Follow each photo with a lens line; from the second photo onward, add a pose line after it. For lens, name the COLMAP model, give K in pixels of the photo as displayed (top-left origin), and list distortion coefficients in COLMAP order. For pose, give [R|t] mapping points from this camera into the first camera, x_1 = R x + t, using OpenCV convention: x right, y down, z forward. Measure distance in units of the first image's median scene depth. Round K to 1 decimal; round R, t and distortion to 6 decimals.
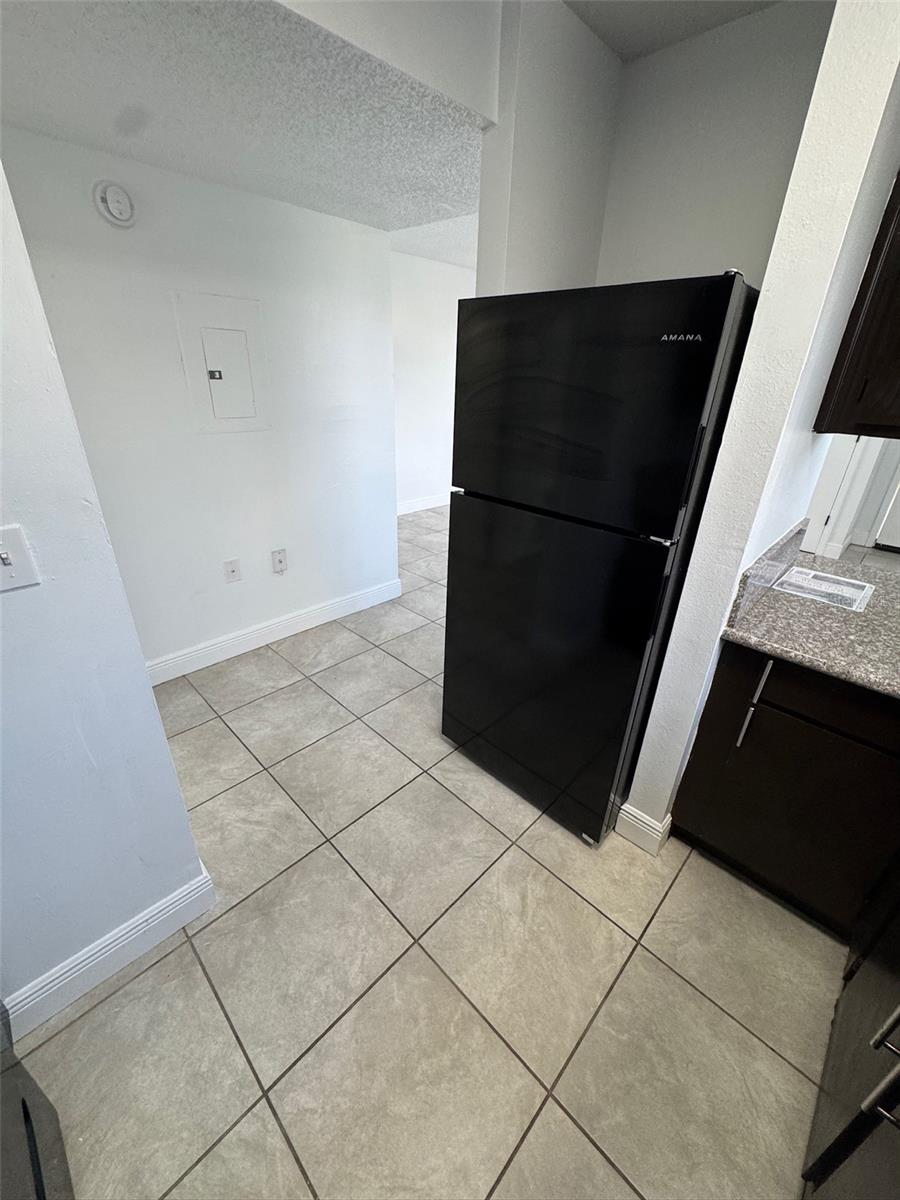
lens RADIAL K [[479.1, 0, 453.4], [0, 479.1, 599.8], [0, 0, 1]] dist [-0.002560, -0.000217]
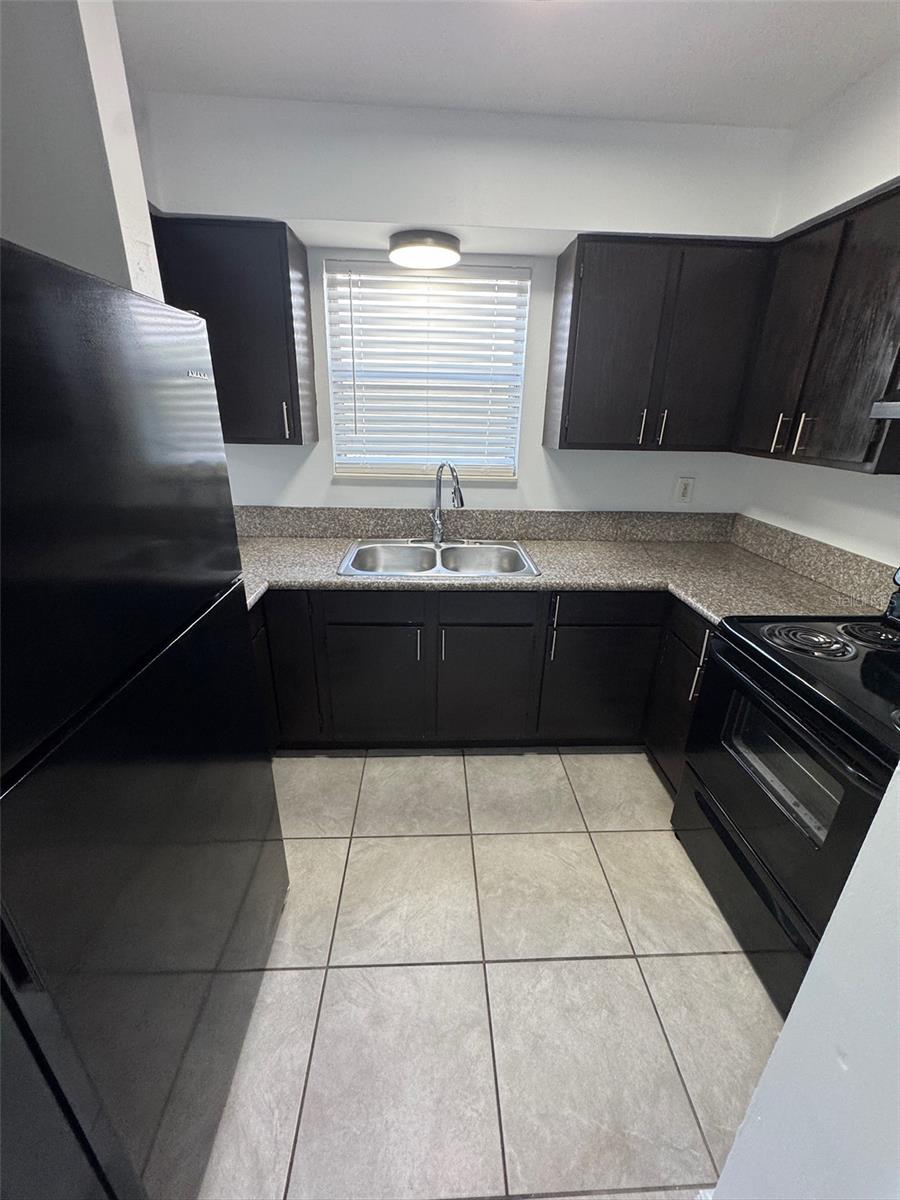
lens RADIAL K [[479.1, 0, 453.4], [0, 479.1, 599.8], [0, 0, 1]] dist [-0.002560, -0.000217]
pose [[-0.727562, -0.301939, 0.616025, -0.408284], [0.247926, 0.721534, 0.646468, -0.504594], [-0.639677, 0.623074, -0.450102, 0.972568]]
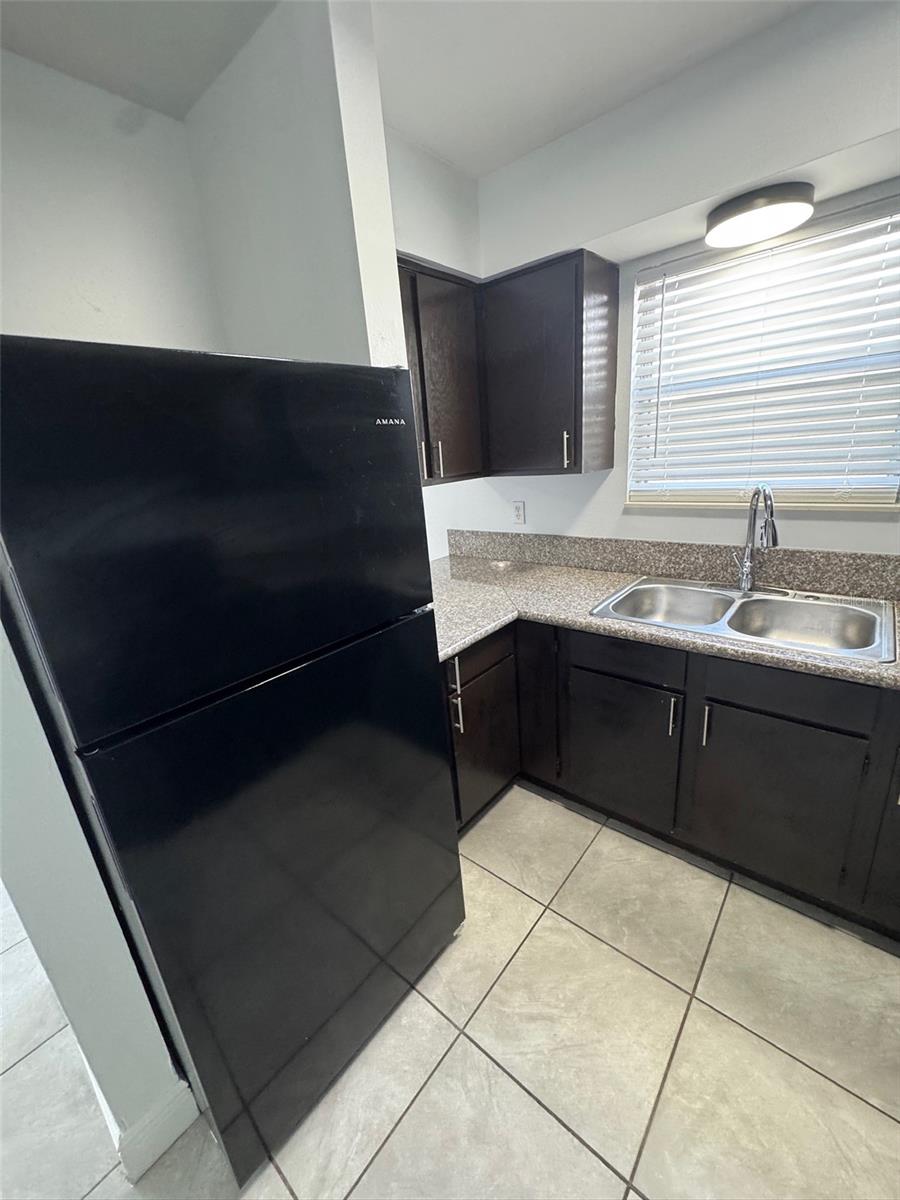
lens RADIAL K [[479.1, 0, 453.4], [0, 479.1, 599.8], [0, 0, 1]] dist [-0.002560, -0.000217]
pose [[-0.071684, -0.329821, 0.941318, -0.429538], [0.497074, 0.806389, 0.320398, -0.357548], [-0.864742, 0.490872, 0.106140, 0.683327]]
